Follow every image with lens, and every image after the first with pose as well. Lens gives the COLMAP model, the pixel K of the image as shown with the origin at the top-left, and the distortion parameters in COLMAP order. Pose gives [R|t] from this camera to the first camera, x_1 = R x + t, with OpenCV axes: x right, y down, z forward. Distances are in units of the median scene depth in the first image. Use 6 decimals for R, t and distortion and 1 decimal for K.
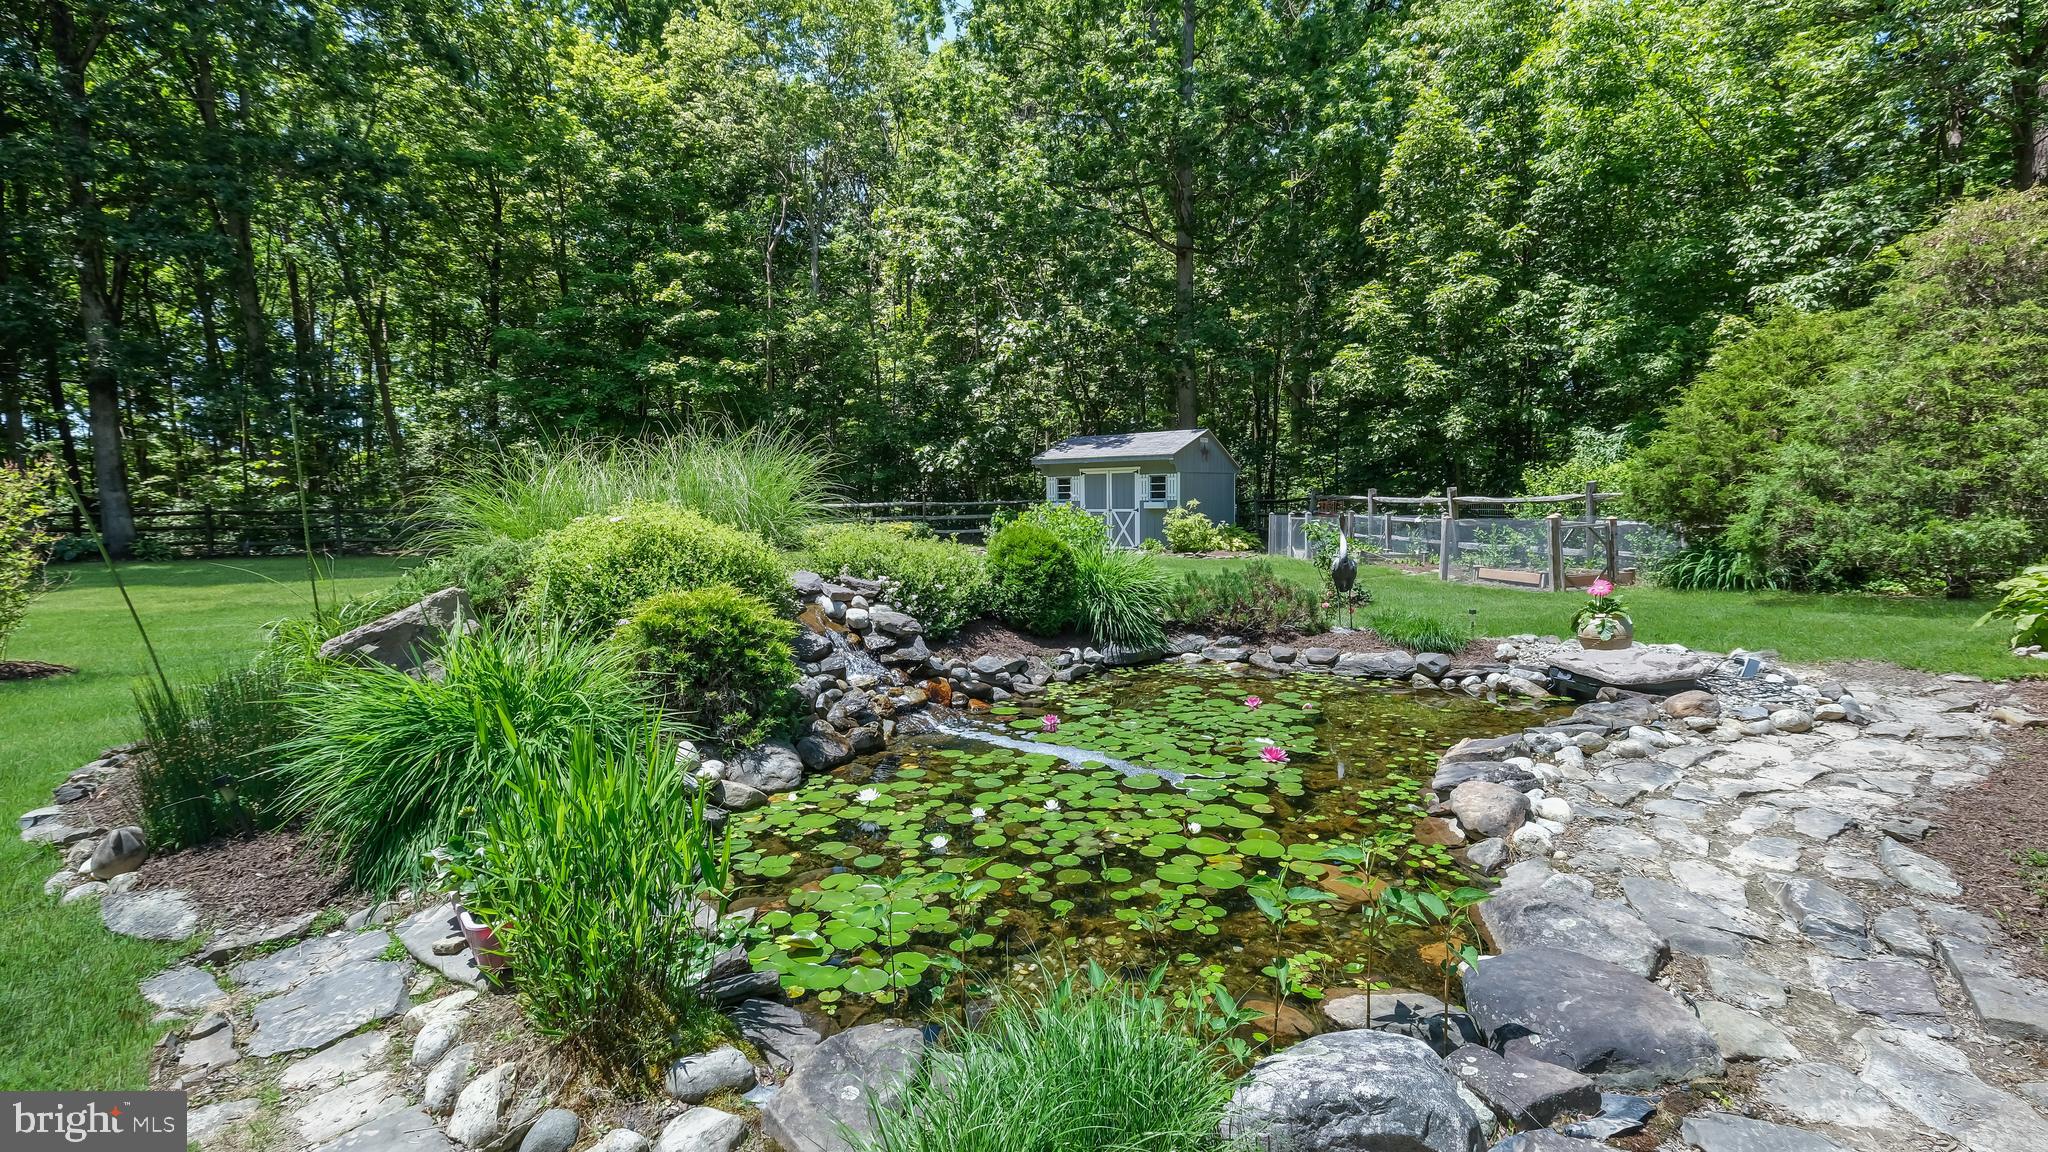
lens RADIAL K [[905.6, 0, 1024.0], [0, 905.6, 576.0], [0, 0, 1]] dist [0.037521, 0.000069]
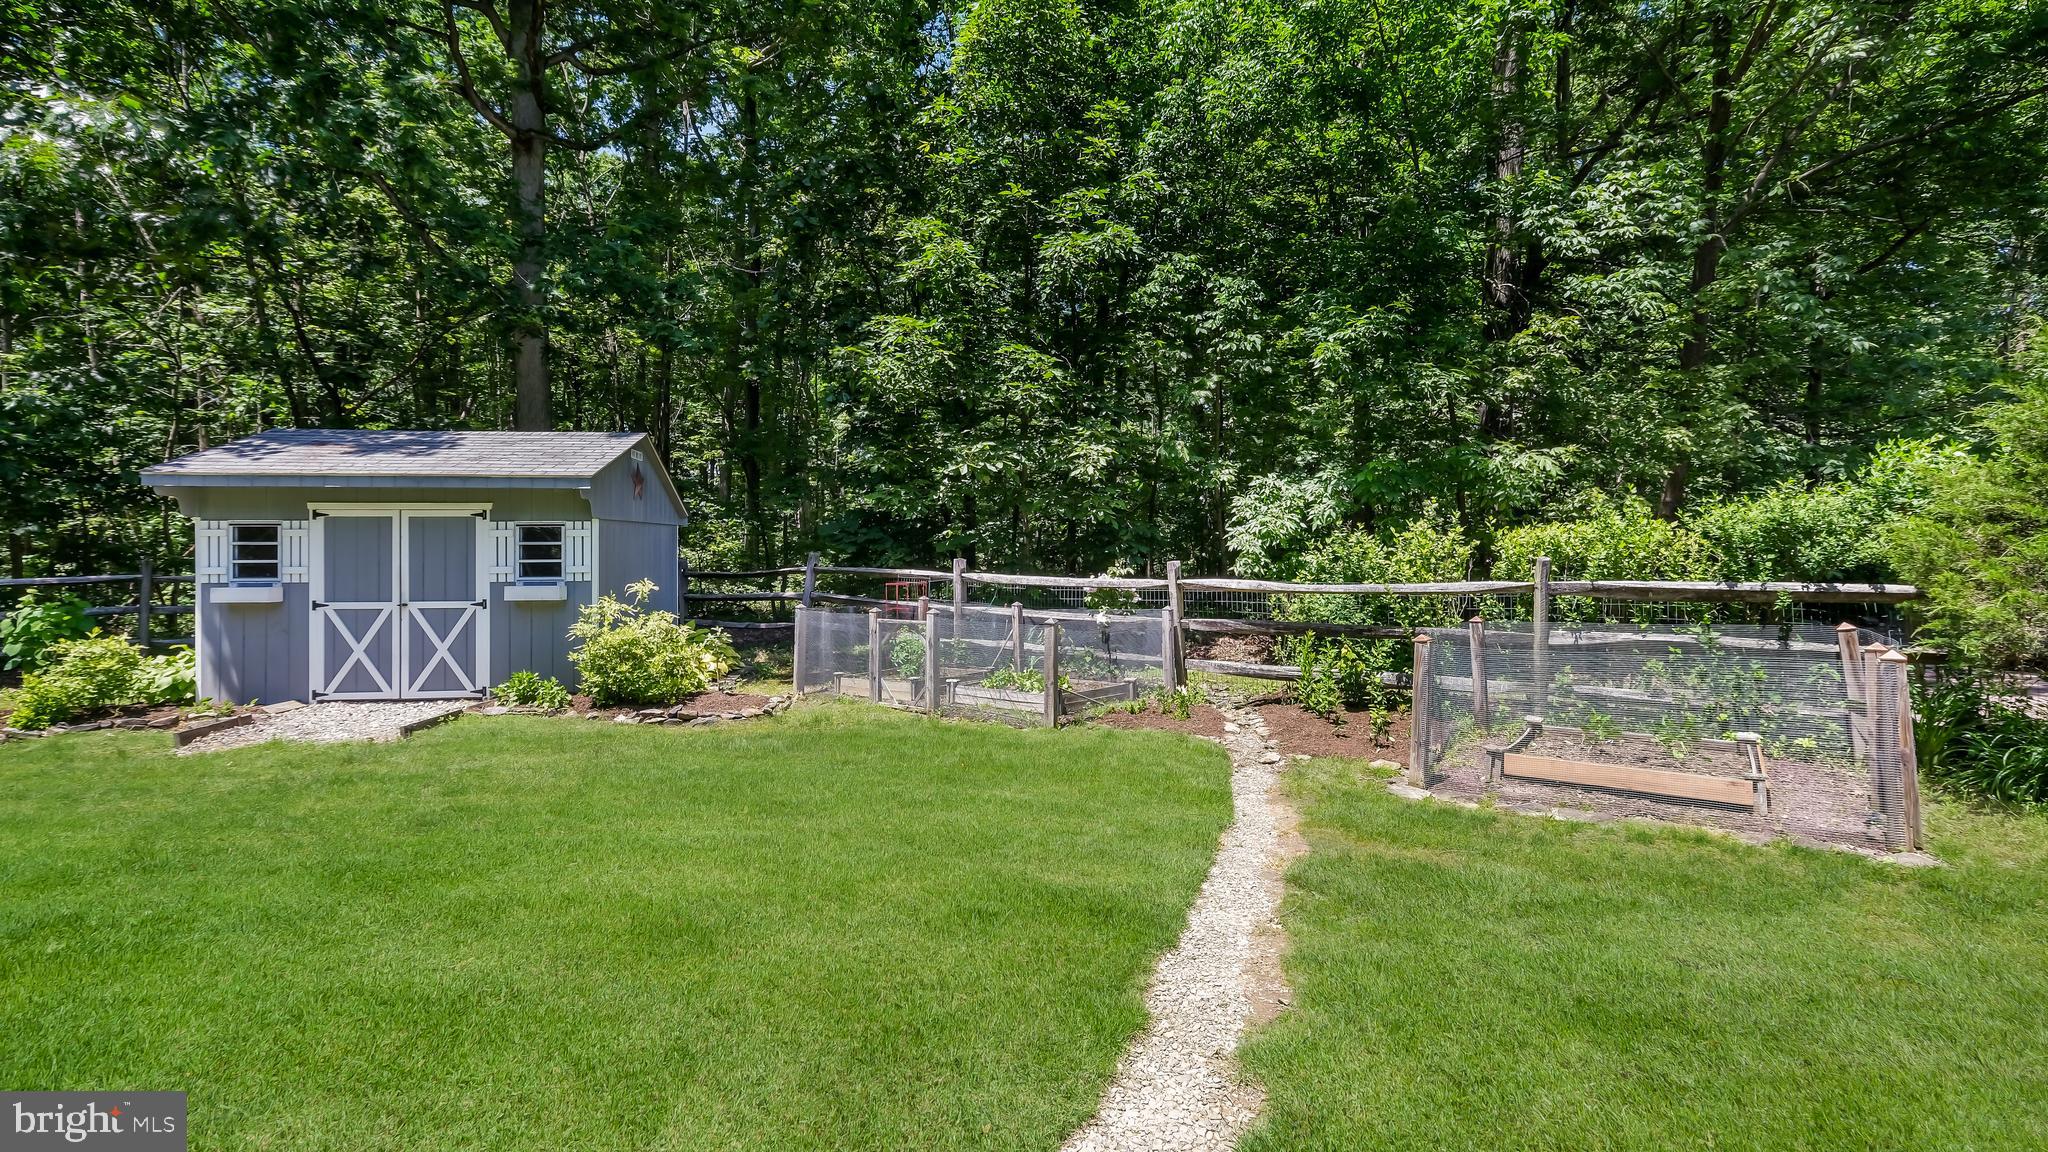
lens RADIAL K [[946.1, 0, 1029.9], [0, 946.1, 553.1], [0, 0, 1]] dist [-0.000550, -0.000111]
pose [[0.728468, 0.009360, 0.685016, 0.008174], [0.052580, 0.996193, -0.069528, -0.053187], [-0.683059, 0.086667, 0.725203, 0.509336]]
